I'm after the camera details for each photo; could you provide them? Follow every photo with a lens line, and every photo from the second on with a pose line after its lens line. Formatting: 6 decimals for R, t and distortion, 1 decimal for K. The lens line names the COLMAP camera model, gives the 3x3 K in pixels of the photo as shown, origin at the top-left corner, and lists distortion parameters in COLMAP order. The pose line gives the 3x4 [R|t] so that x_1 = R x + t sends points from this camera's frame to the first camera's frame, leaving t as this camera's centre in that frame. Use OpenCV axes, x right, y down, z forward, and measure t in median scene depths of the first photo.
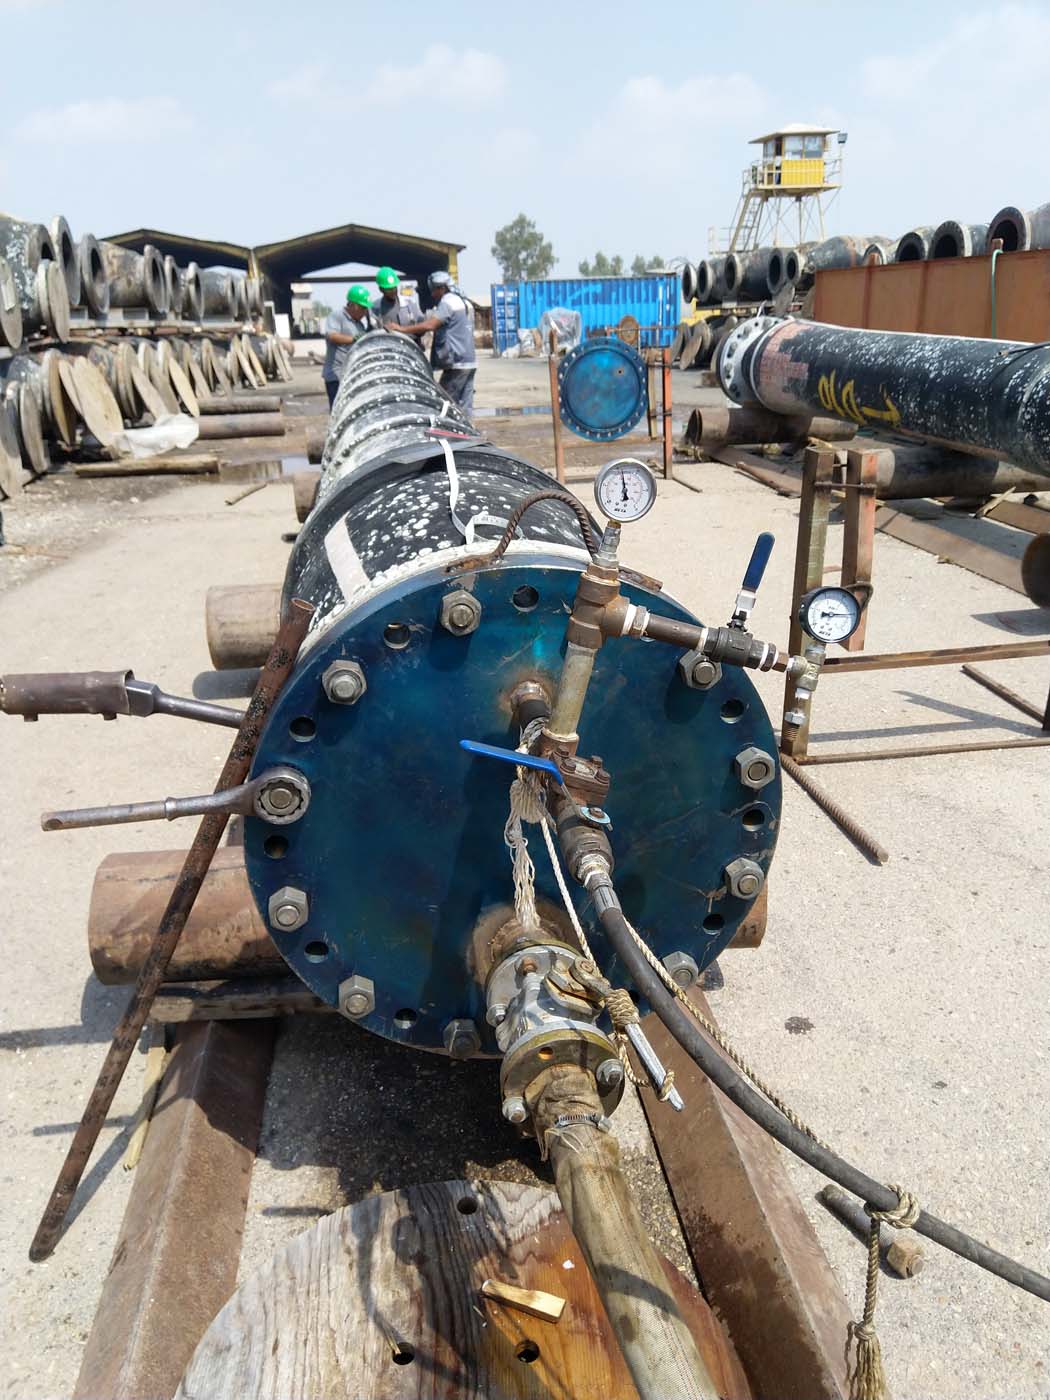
lens RADIAL K [[1069.5, 0, 543.9], [0, 1069.5, 697.2], [0, 0, 1]] dist [0.037835, -0.051776]
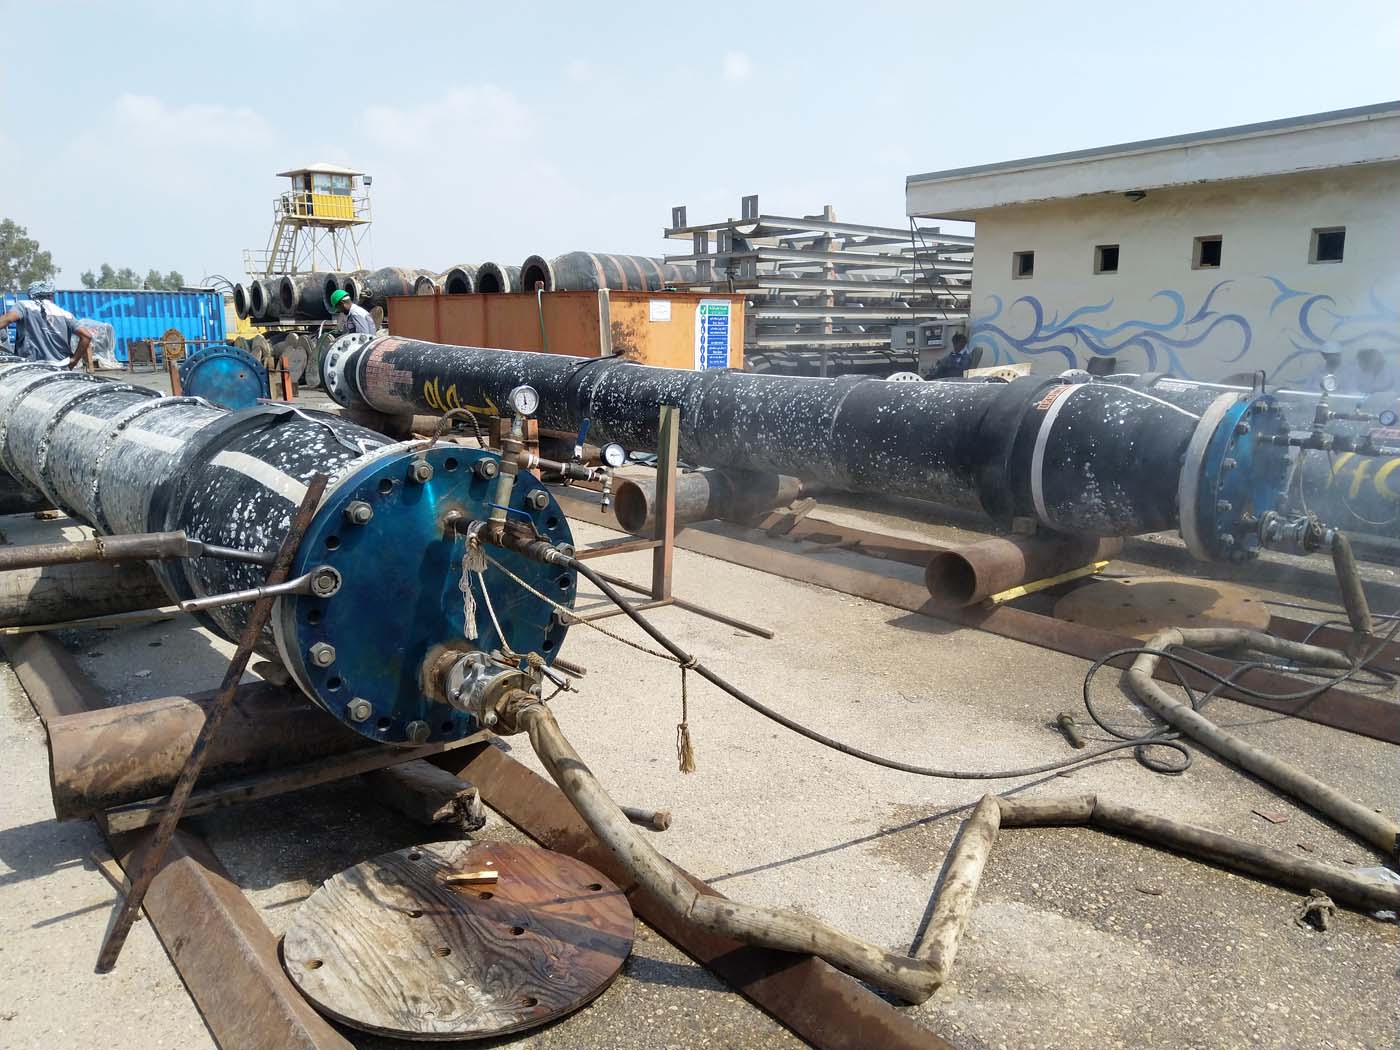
lens RADIAL K [[1069.5, 0, 694.8], [0, 1069.5, 522.5], [0, 0, 1]] dist [0.037835, -0.051776]
pose [[0.856062, -0.062370, 0.513096, -0.090698], [0.148256, 0.980610, -0.128155, 0.045689], [-0.495154, 0.185779, 0.848710, -0.116842]]
